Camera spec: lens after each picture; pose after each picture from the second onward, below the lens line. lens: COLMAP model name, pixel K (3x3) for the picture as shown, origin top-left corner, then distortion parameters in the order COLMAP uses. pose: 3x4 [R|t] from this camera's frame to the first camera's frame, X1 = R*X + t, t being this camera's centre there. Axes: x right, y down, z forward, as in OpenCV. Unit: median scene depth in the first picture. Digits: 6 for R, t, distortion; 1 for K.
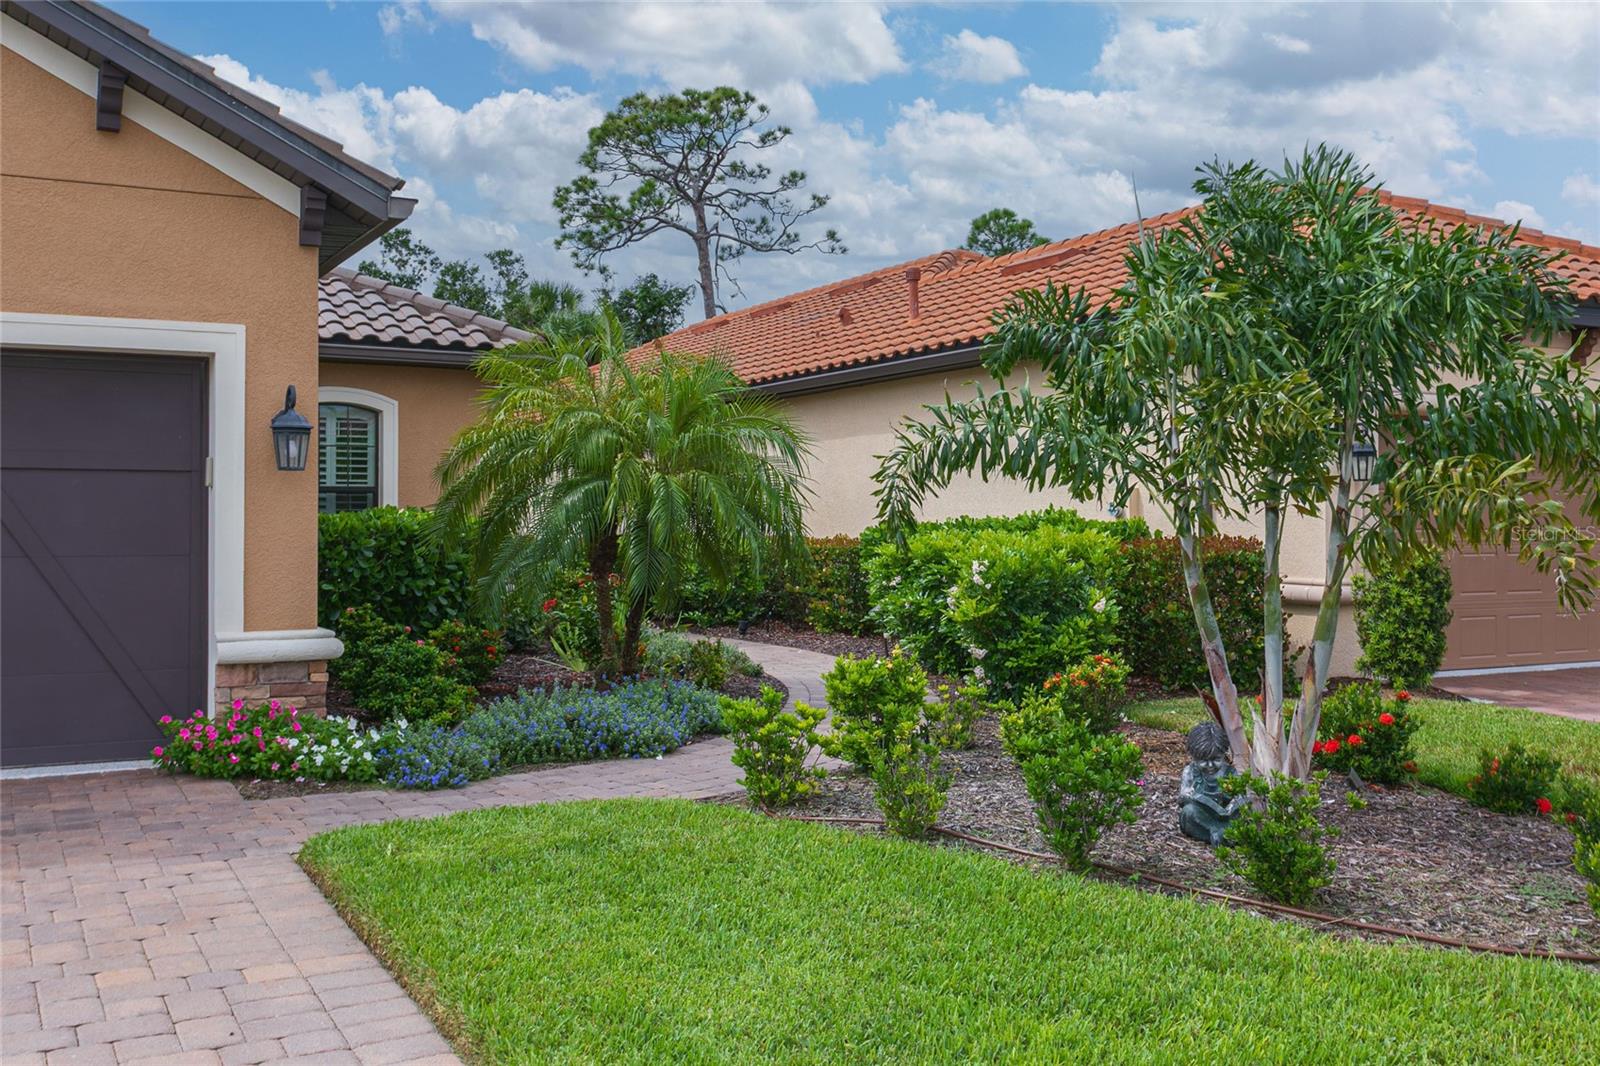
lens RADIAL K [[1528.9, 0, 801.4], [0, 1528.9, 488.4], [0, 0, 1]] dist [0.009120, 0.002973]
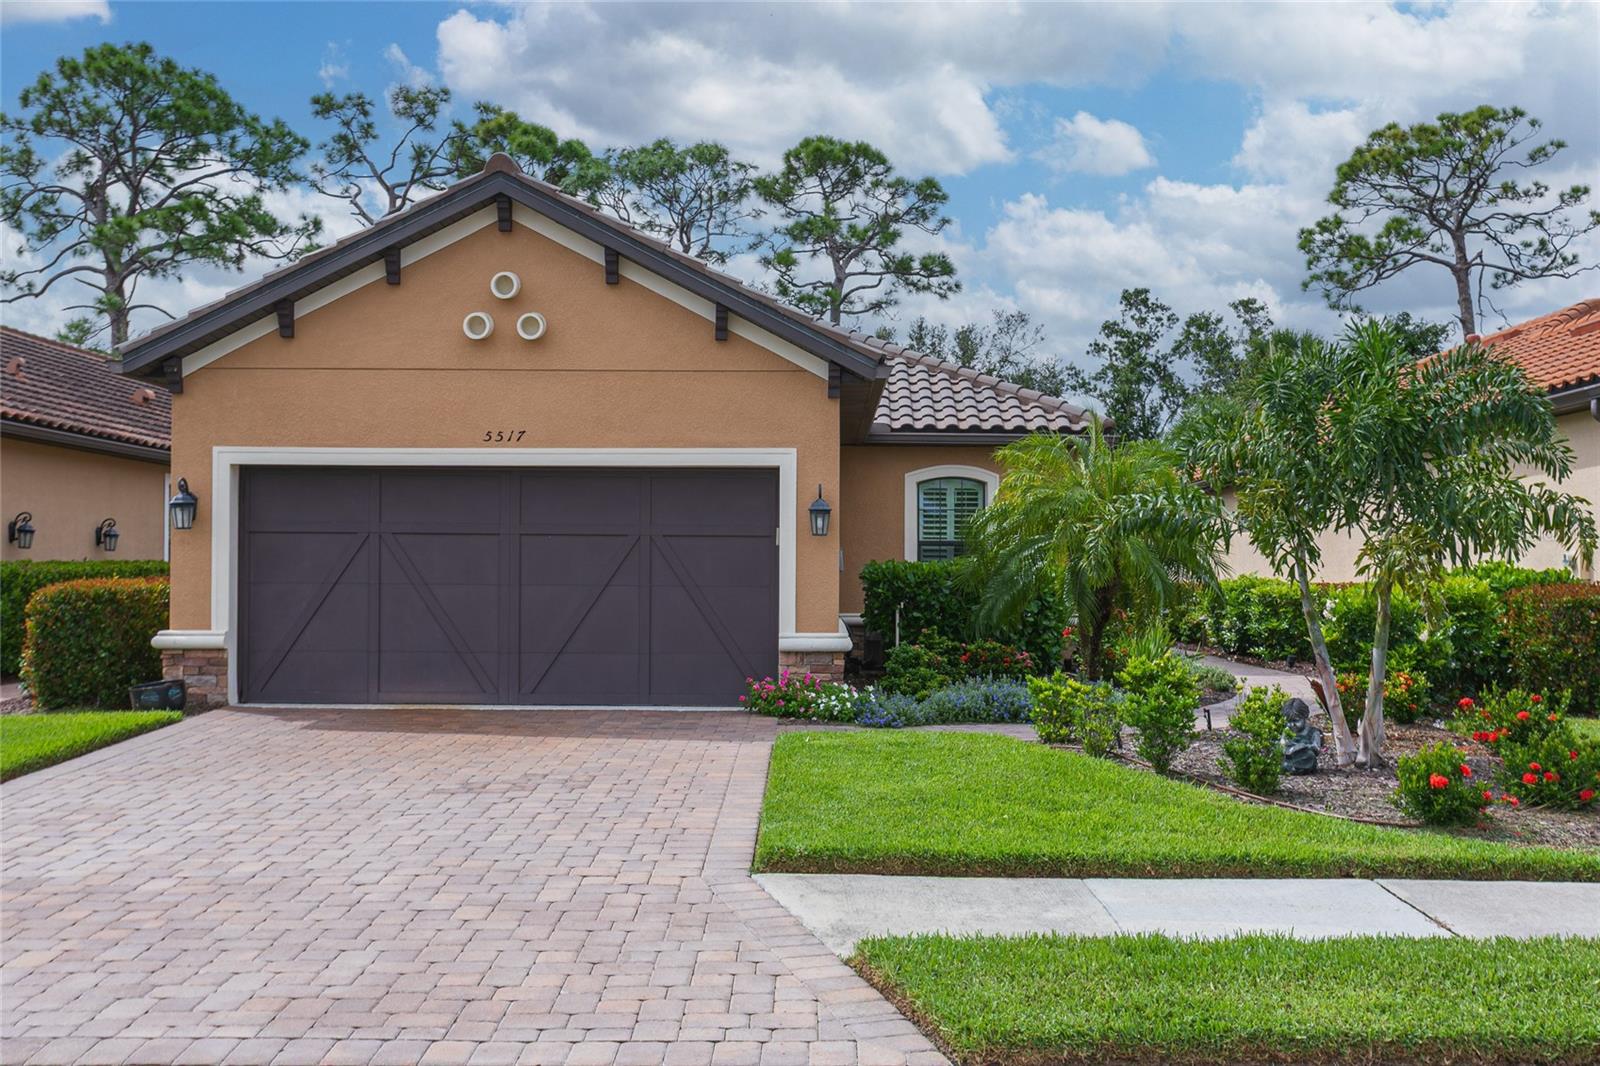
lens RADIAL K [[1667.6, 0, 800.0], [0, 1667.6, 533.0], [0, 0, 1]] dist [0.115430, -0.551584]
pose [[0.870967, -0.006420, -0.491300, 0.087567], [0.005880, 0.999979, -0.002643, -0.001636], [0.491307, -0.000587, 0.870986, -0.095216]]
